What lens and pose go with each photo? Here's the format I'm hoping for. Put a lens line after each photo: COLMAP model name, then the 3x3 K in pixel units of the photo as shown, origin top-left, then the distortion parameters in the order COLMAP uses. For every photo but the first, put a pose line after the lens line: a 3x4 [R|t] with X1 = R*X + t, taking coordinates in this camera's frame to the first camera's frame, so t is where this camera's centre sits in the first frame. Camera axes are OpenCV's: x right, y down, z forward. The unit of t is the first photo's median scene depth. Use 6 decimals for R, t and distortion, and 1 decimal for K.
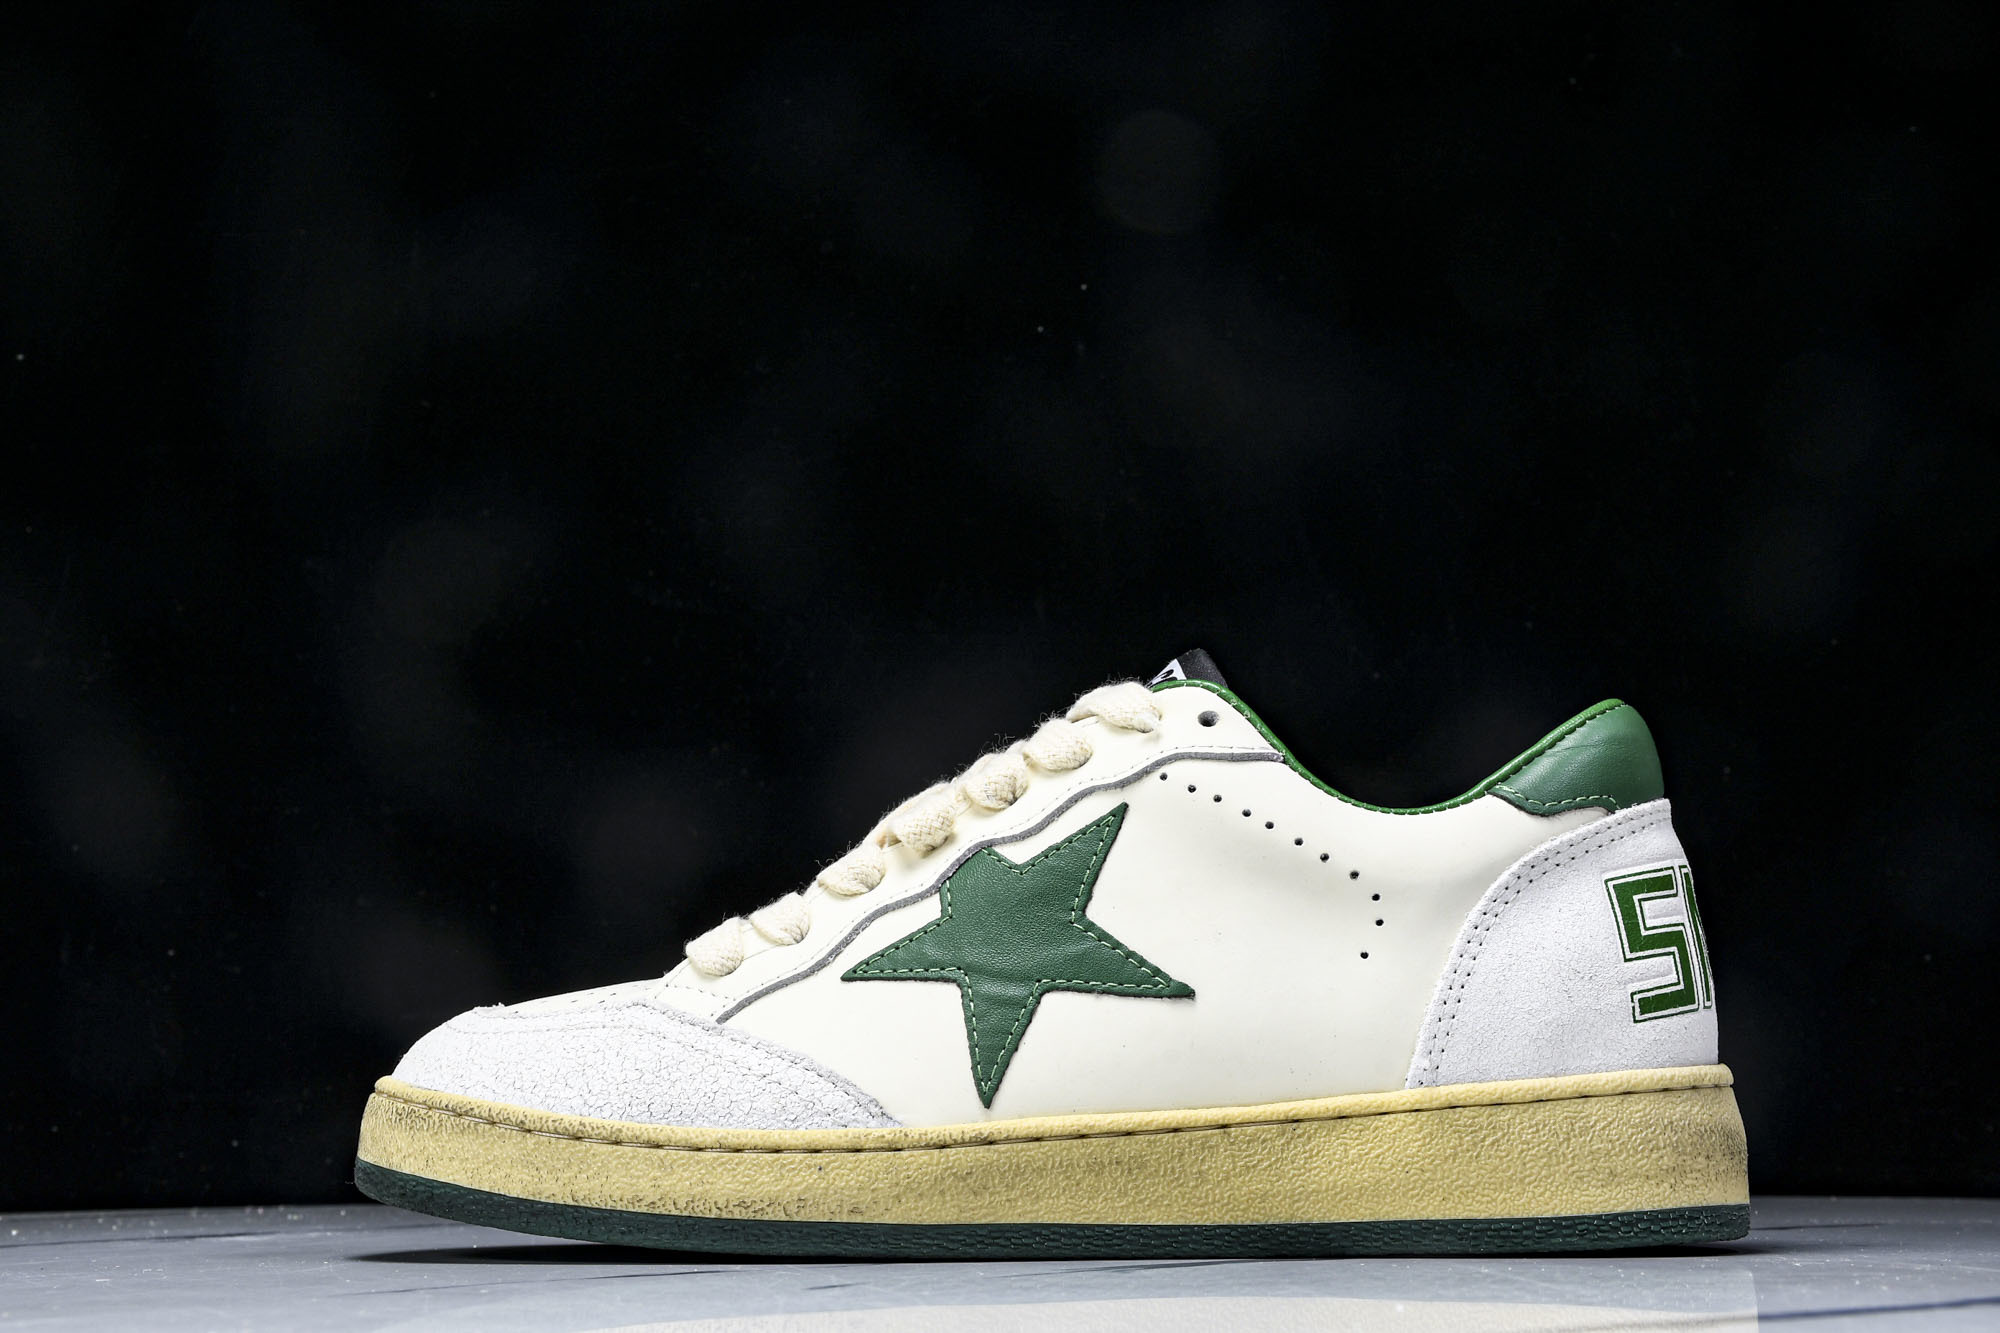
lens RADIAL K [[2951.8, 0, 1000.0], [0, 2951.8, 666.5], [0, 0, 1]] dist [0.032331, -0.087922]
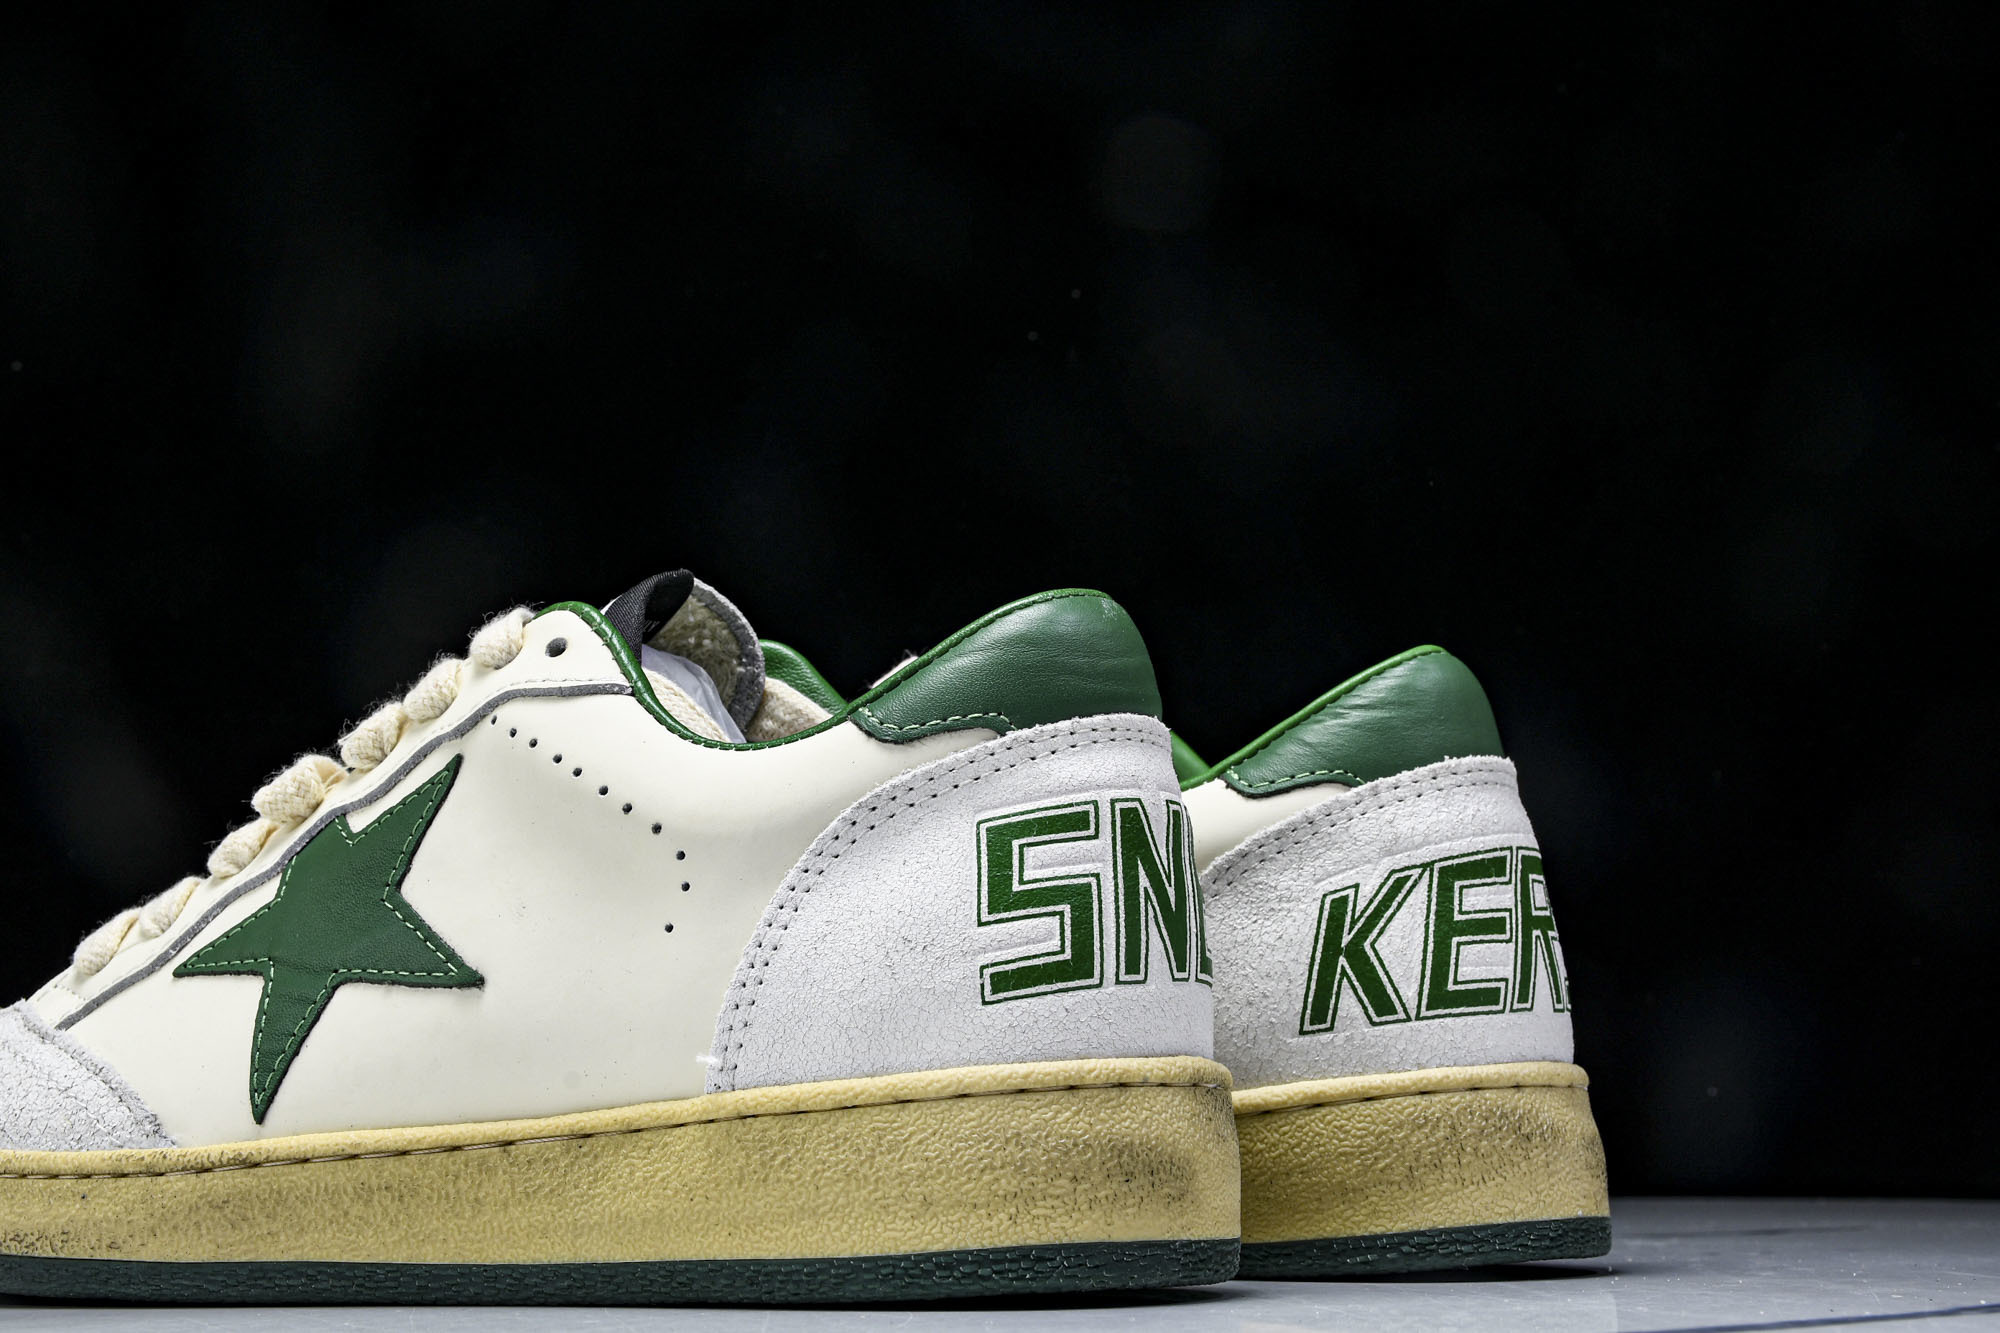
lens RADIAL K [[2970.6, 0, 1000.0], [0, 2970.6, 666.5], [0, 0, 1]] dist [0.028563, 0.103345]
pose [[0.936084, -0.061016, -0.346446, 0.490246], [0.062352, 0.998028, -0.007299, 0.038191], [0.346208, -0.014770, 0.938042, 0.274576]]
